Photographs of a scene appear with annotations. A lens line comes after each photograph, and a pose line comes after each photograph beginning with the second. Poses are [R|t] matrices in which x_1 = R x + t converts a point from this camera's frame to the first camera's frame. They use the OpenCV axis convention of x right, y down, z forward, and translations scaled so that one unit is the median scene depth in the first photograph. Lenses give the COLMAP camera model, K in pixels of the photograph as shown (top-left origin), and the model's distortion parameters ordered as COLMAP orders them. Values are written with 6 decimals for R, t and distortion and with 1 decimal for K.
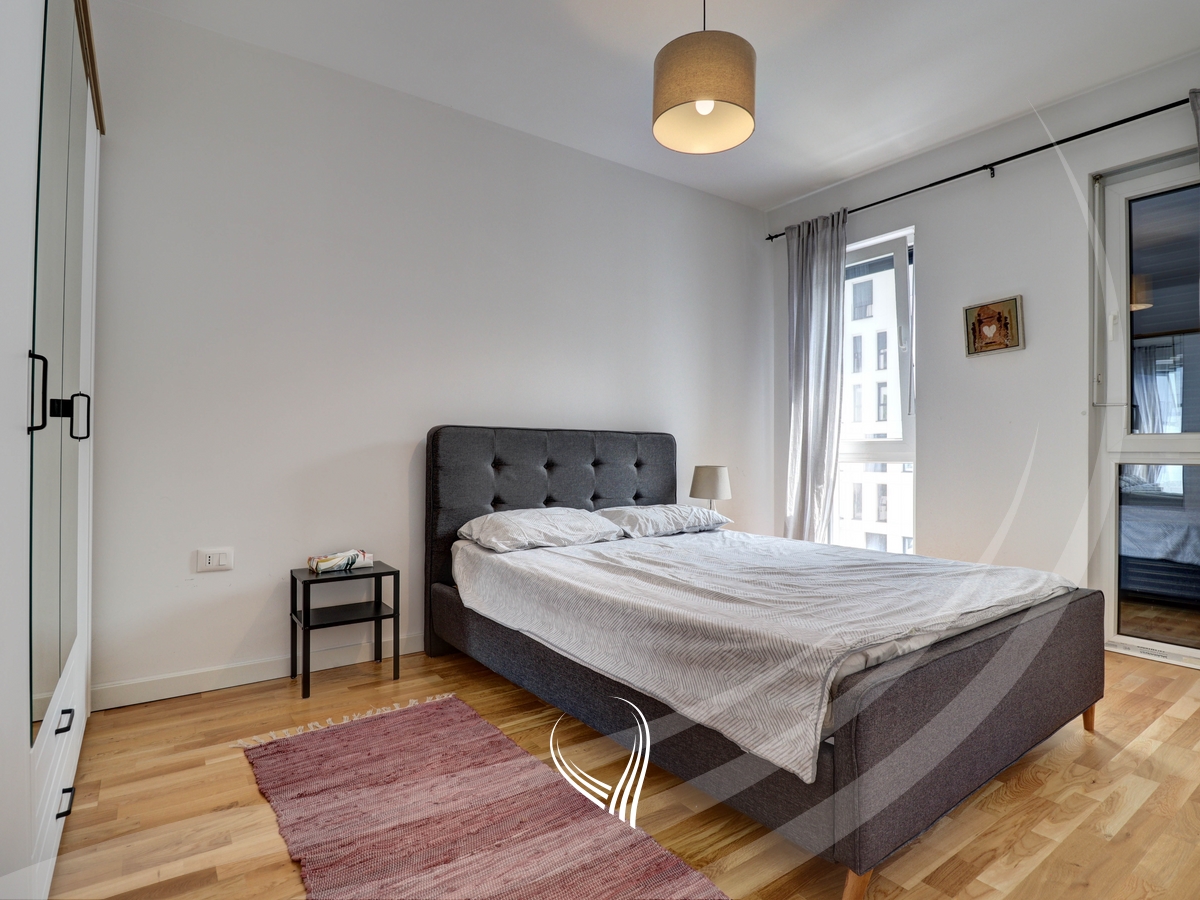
lens RADIAL K [[625.8, 0, 605.0], [0, 625.8, 450.4], [0, 0, 1]] dist [-0.001376, -0.000062]
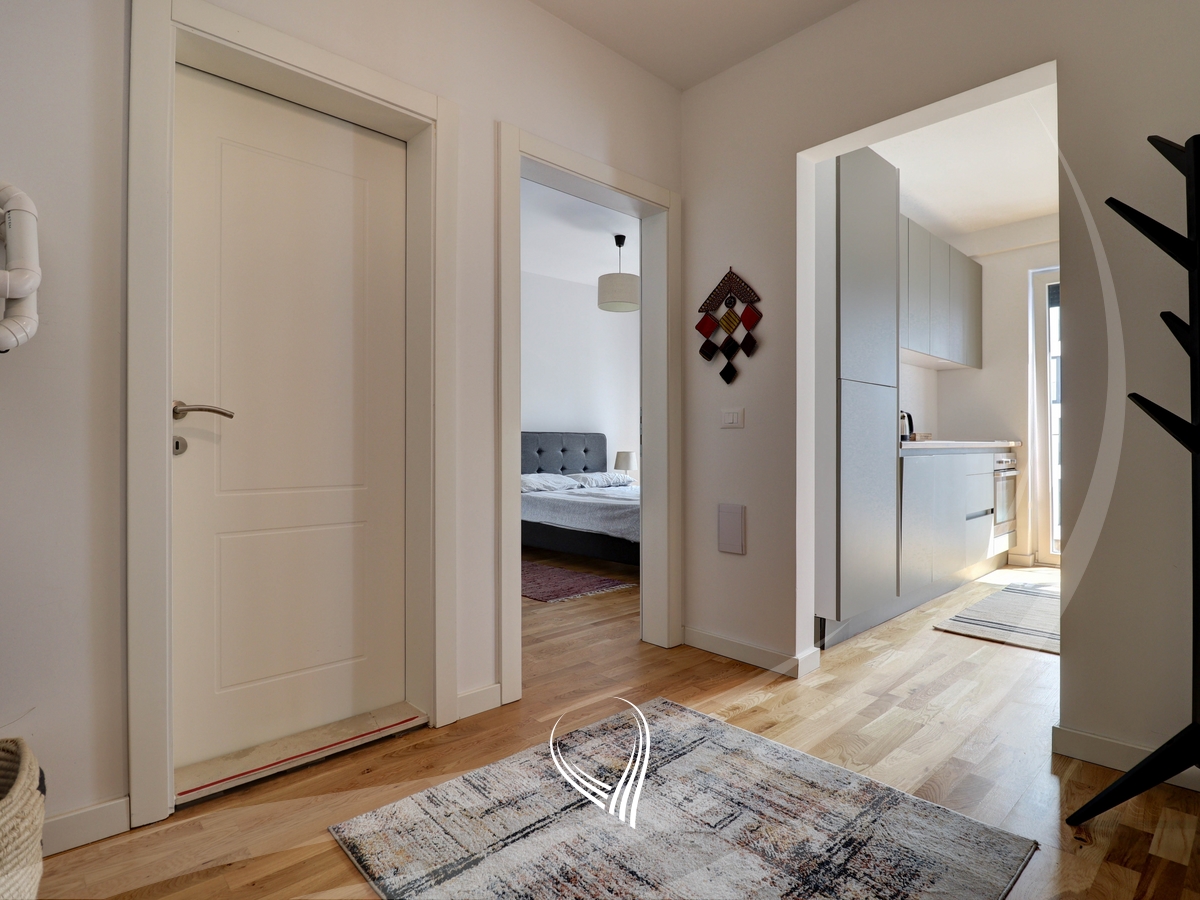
lens RADIAL K [[625.8, 0, 597.7], [0, 625.8, 447.2], [0, 0, 1]] dist [-0.001376, -0.000062]
pose [[0.993959, -0.003834, 0.109682, -0.120161], [0.002990, 0.999965, 0.007860, -0.002163], [-0.109708, -0.007484, 0.993936, -0.865839]]
